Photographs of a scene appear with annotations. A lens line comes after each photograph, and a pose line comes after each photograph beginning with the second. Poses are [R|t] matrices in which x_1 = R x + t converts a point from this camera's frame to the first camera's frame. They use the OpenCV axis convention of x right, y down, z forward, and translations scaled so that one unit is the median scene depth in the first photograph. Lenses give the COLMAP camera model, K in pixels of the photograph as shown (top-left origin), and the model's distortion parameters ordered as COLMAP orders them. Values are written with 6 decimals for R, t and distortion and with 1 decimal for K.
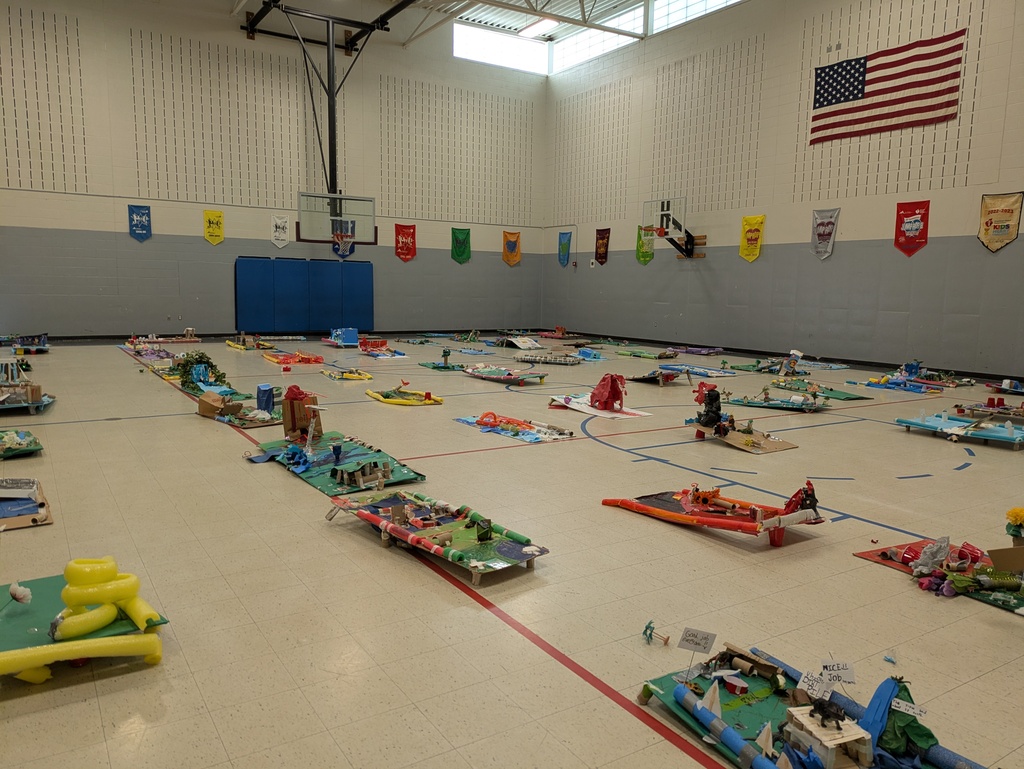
lens RADIAL K [[760.8, 0, 516.3], [0, 760.8, 385.3], [0, 0, 1]] dist [0.026265, -0.007664]
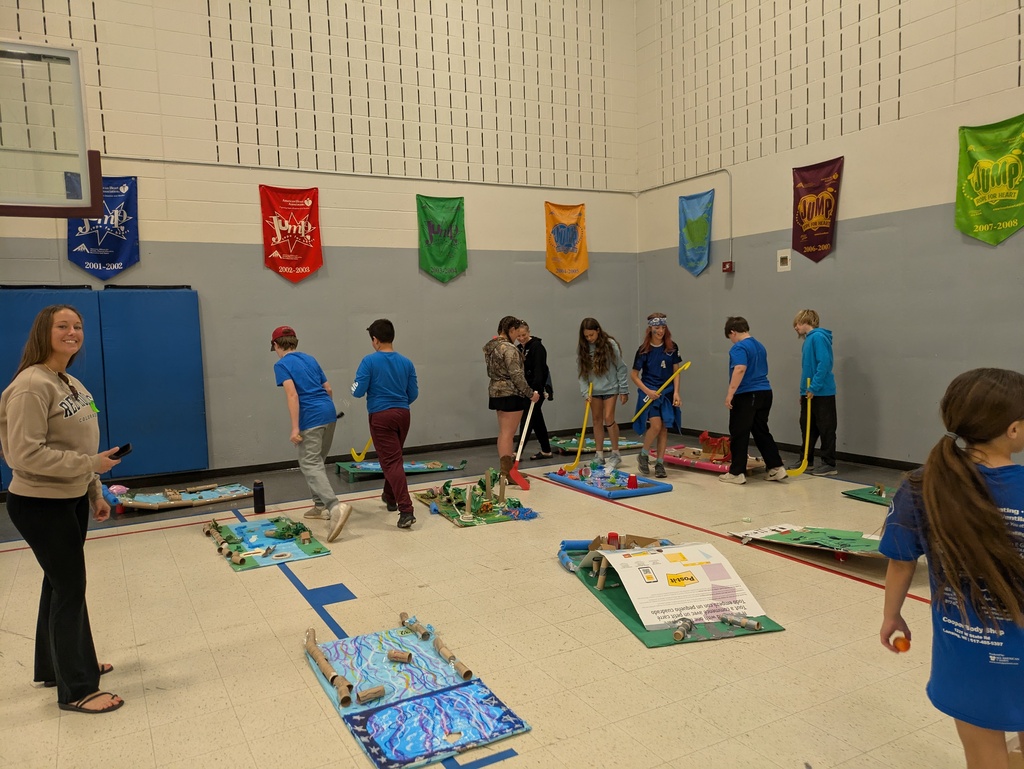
lens RADIAL K [[760.8, 0, 508.3], [0, 760.8, 384.6], [0, 0, 1]] dist [0.026265, -0.007664]
pose [[0.995719, -0.044109, -0.081226, -0.007708], [0.040062, 0.997905, -0.050805, -0.085237], [0.083297, 0.047334, 0.995400, 0.616347]]
